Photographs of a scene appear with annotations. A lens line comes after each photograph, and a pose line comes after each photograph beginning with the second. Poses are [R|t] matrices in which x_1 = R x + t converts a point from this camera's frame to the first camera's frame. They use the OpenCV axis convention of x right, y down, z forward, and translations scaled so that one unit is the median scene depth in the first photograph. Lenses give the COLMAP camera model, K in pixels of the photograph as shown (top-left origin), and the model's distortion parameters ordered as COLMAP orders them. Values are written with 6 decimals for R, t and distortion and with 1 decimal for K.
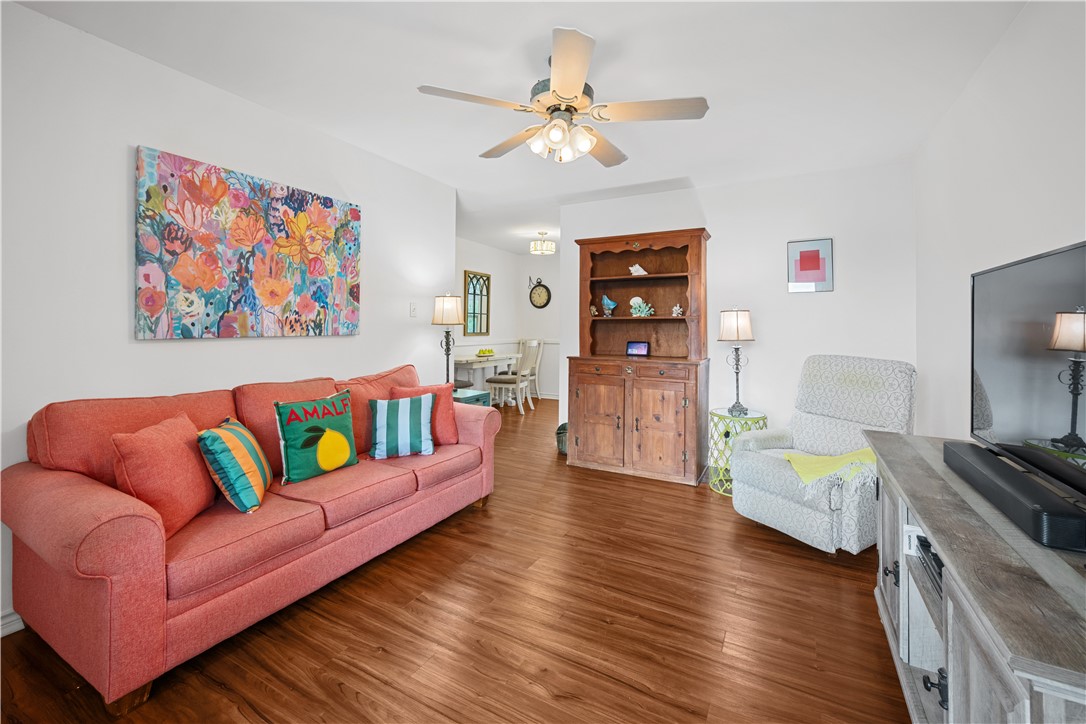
lens RADIAL K [[433.1, 0, 530.4], [0, 433.1, 324.3], [0, 0, 1]] dist [-0.001760, 0.000864]
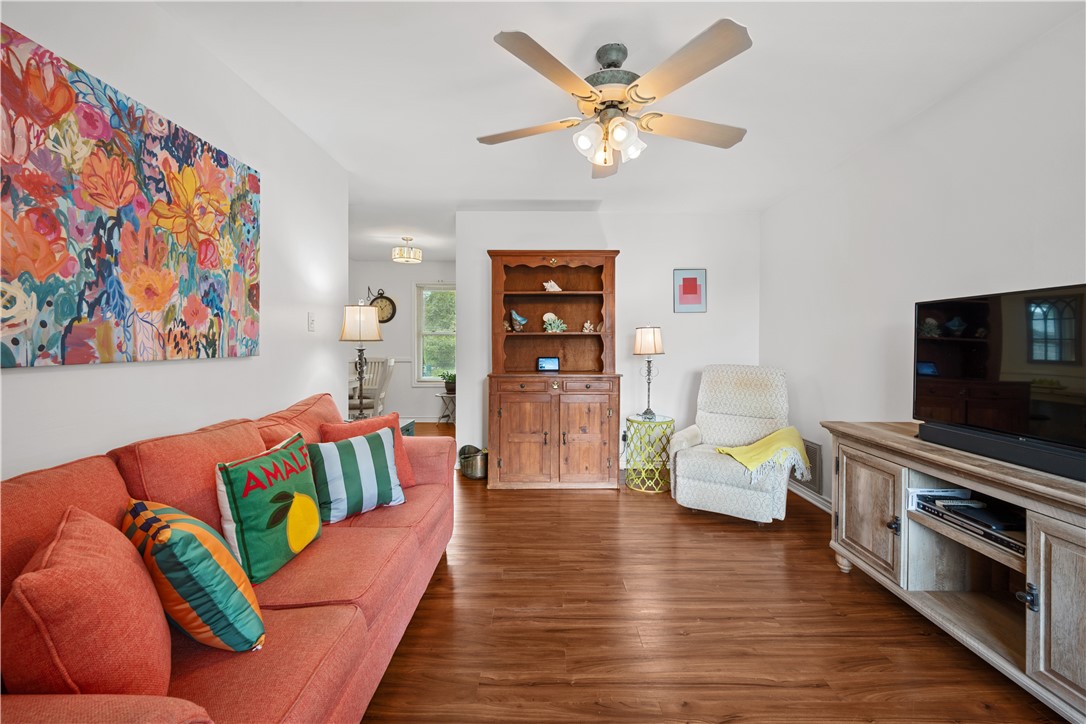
lens RADIAL K [[433.1, 0, 506.9], [0, 433.1, 351.7], [0, 0, 1]] dist [-0.001760, 0.000864]
pose [[0.881215, -0.015225, 0.472470, -0.386462], [0.003416, 0.999660, 0.025842, 0.000902], [-0.472703, -0.021158, 0.880968, 0.188960]]
